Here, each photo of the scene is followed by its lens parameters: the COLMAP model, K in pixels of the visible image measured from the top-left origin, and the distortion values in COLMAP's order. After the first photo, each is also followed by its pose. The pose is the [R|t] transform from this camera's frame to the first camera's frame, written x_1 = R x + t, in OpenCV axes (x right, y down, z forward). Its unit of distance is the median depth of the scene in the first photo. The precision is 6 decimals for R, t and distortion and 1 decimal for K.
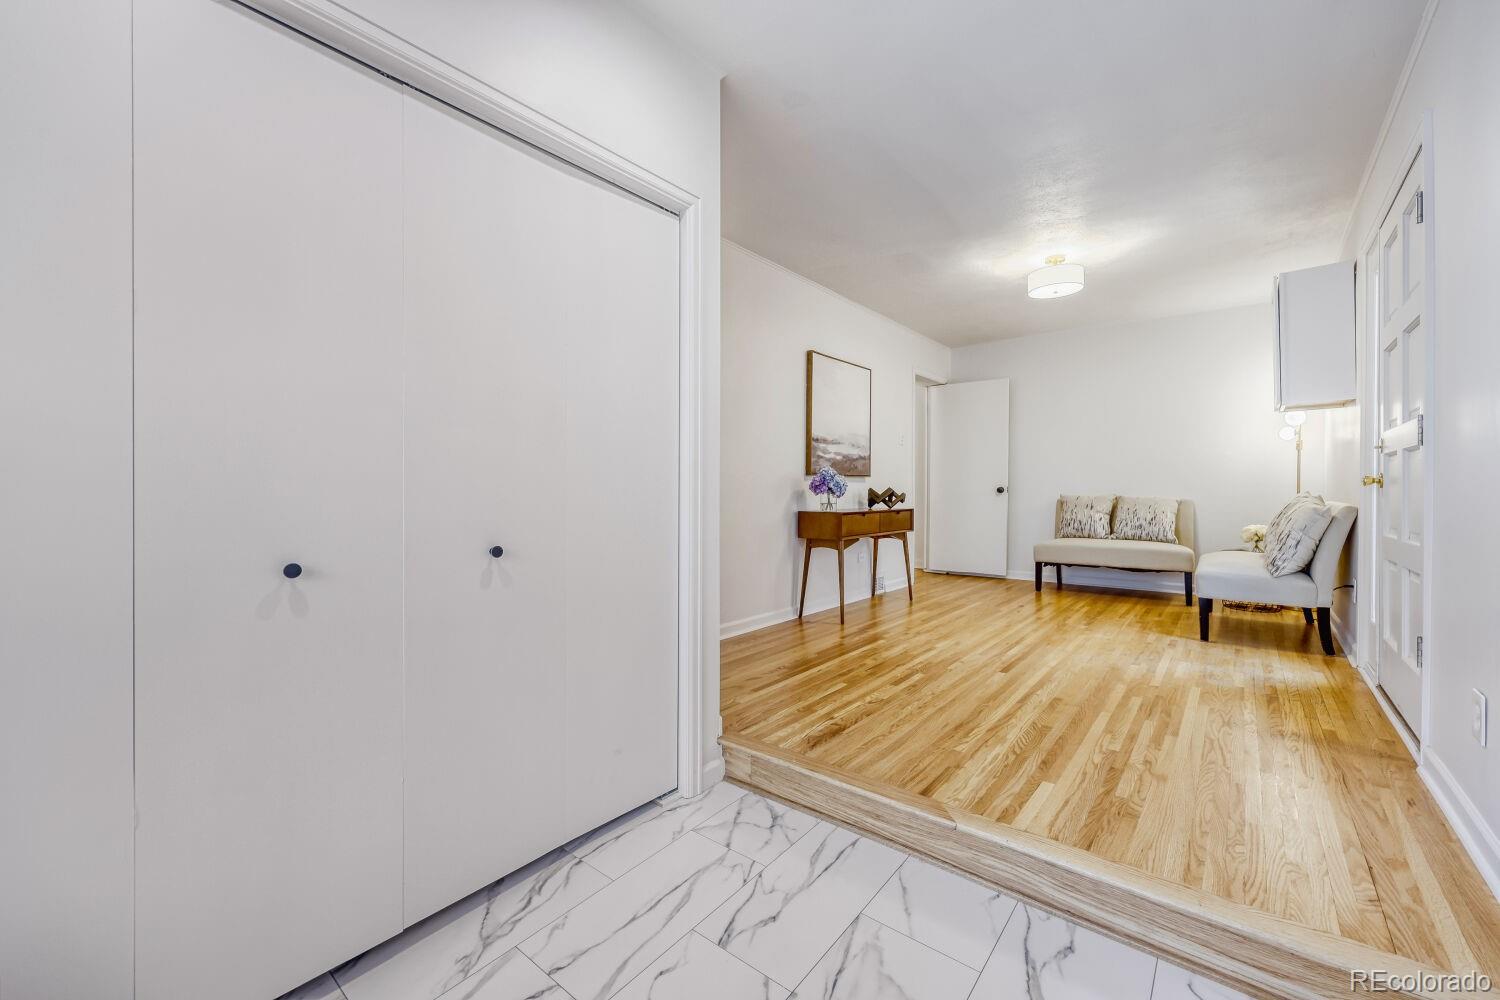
lens RADIAL K [[593.3, 0, 745.5], [0, 593.3, 482.7], [0, 0, 1]] dist [0.001806, 0.000195]
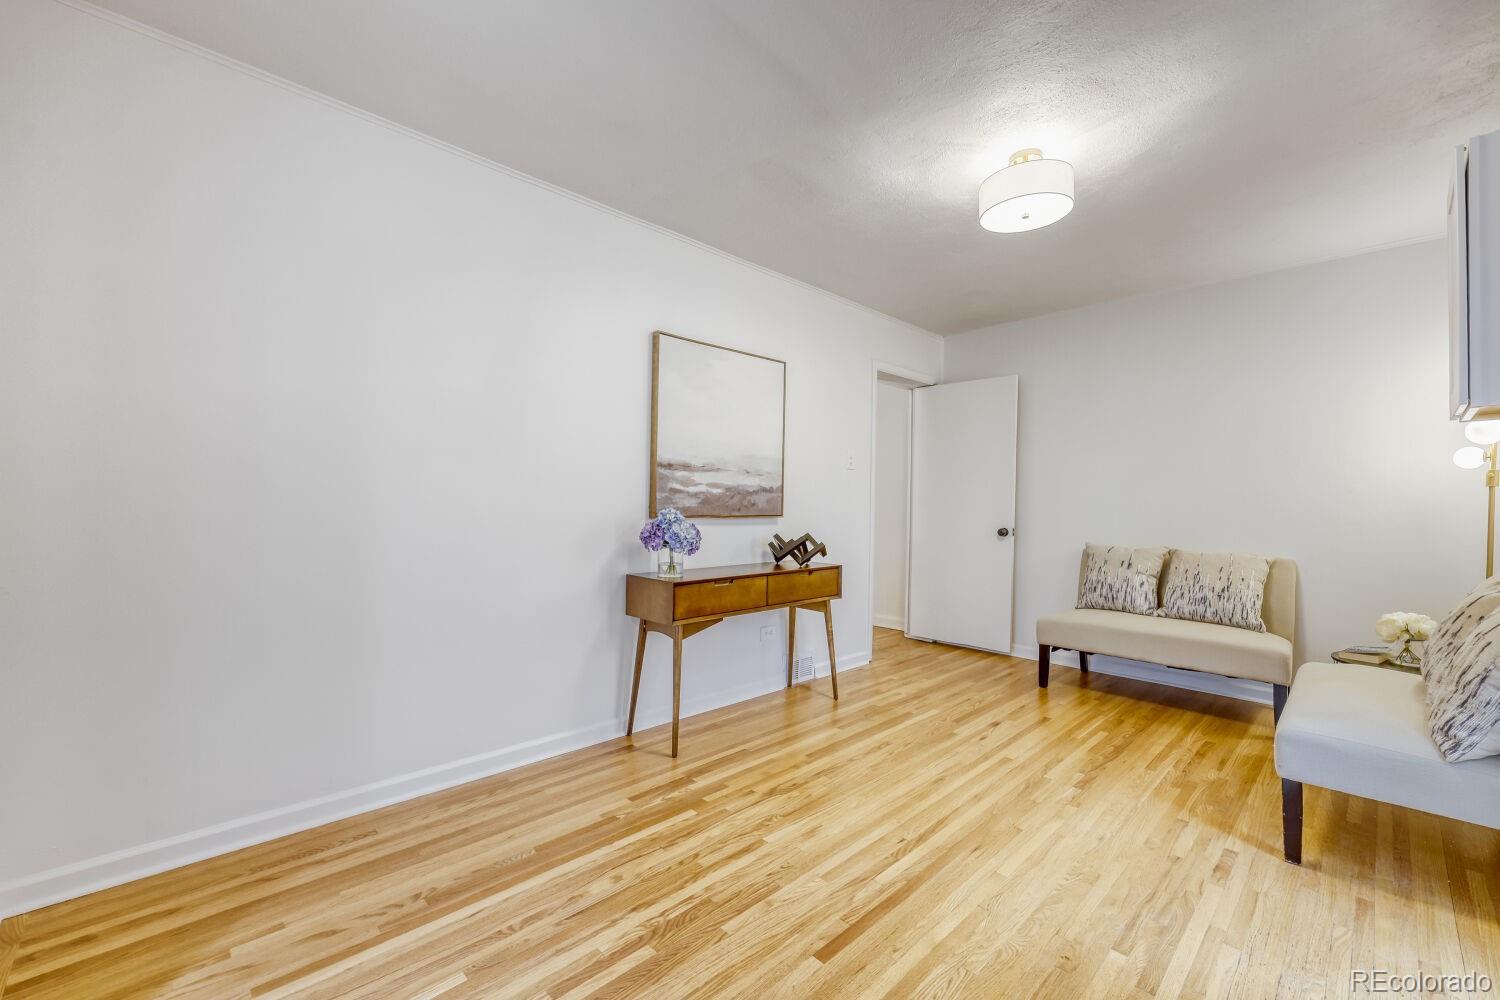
lens RADIAL K [[599.8, 0, 748.6], [0, 599.8, 497.1], [0, 0, 1]] dist [0.000465, 0.000626]
pose [[0.992755, 0.011189, -0.119638, 0.281596], [-0.010888, 0.999936, 0.003168, -0.038659], [0.119666, -0.001842, 0.992813, 0.330942]]
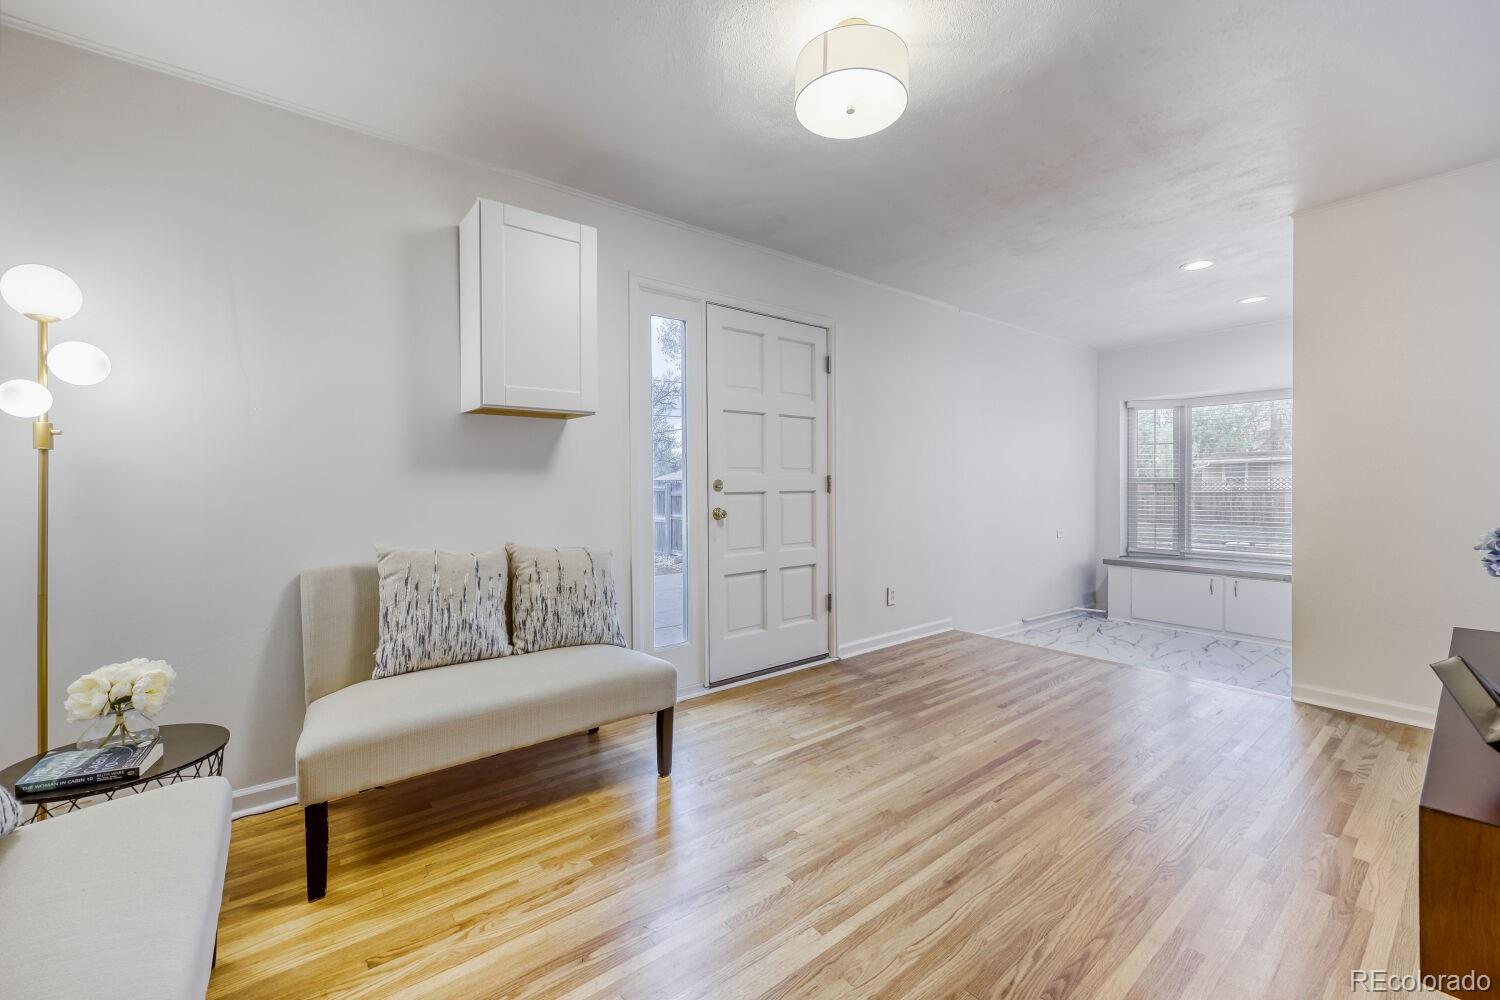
lens RADIAL K [[599.8, 0, 748.6], [0, 599.8, 497.1], [0, 0, 1]] dist [0.000465, 0.000626]
pose [[-0.979164, 0.004028, 0.203031, 0.434743], [0.005308, 0.999969, 0.005761, -0.024628], [-0.203002, 0.006719, -0.979155, 1.259117]]
